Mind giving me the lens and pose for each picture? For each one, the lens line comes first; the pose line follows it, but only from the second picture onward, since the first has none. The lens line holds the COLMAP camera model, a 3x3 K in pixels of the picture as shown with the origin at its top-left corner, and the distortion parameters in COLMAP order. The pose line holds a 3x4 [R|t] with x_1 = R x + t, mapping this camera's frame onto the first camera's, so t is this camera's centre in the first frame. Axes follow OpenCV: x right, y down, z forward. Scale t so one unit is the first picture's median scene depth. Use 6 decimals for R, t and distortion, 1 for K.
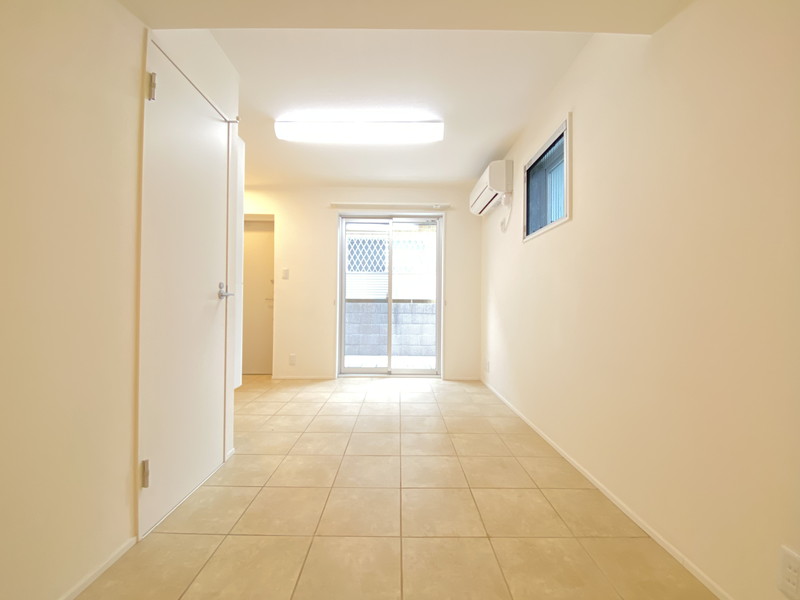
lens RADIAL K [[324.8, 0, 397.4], [0, 324.8, 300.1], [0, 0, 1]] dist [0.043564, -0.031698]
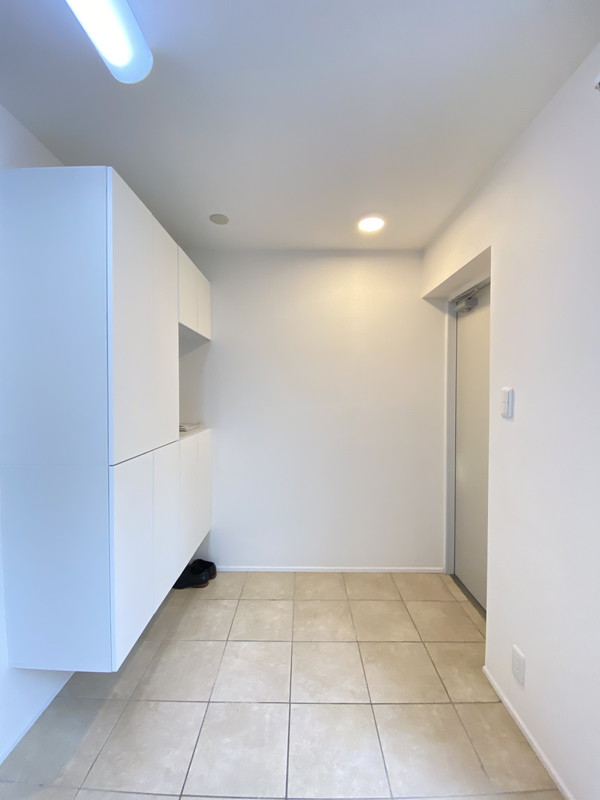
lens RADIAL K [[324.8, 0, 300.0], [0, 324.8, 400.0], [0, 0, 1]] dist [0.043564, -0.031698]
pose [[-0.008583, 0.019820, -0.999767, 0.004725], [0.013873, 0.999710, 0.019700, -0.103007], [0.999867, -0.013700, -0.008856, 0.858538]]
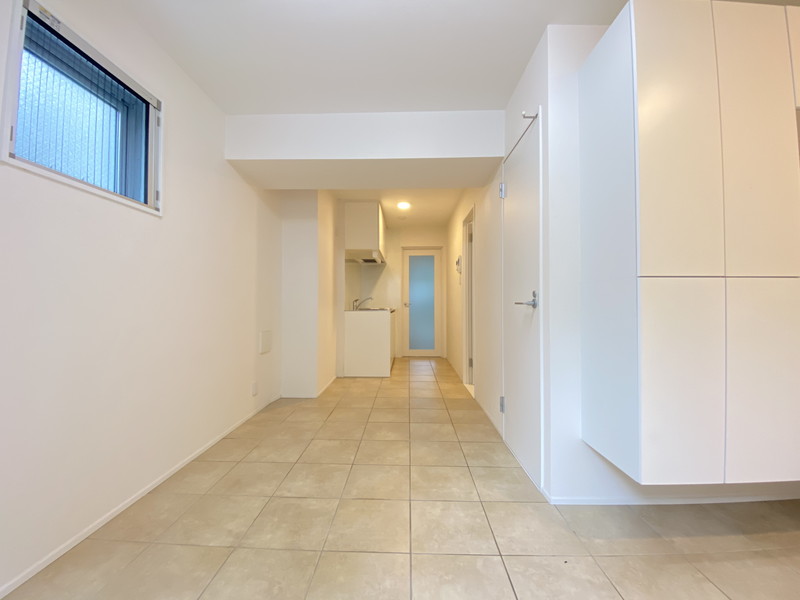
lens RADIAL K [[324.8, 0, 397.4], [0, 324.8, 300.1], [0, 0, 1]] dist [0.043564, -0.031698]
pose [[-0.999526, -0.007233, 0.029925, -0.084721], [-0.008176, 0.999470, -0.031510, 0.004165], [-0.029681, -0.031740, -0.999055, 1.010592]]
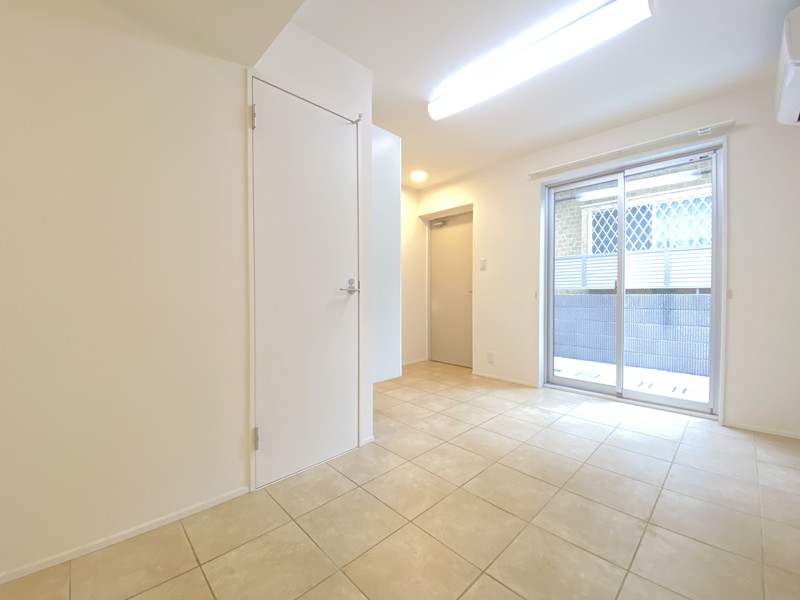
lens RADIAL K [[324.8, 0, 397.4], [0, 324.8, 300.1], [0, 0, 1]] dist [0.043564, -0.031698]
pose [[0.696388, 0.004000, -0.717654, 0.169234], [0.015168, 0.999679, 0.020290, -0.001634], [0.717505, -0.025015, 0.696104, 0.189832]]
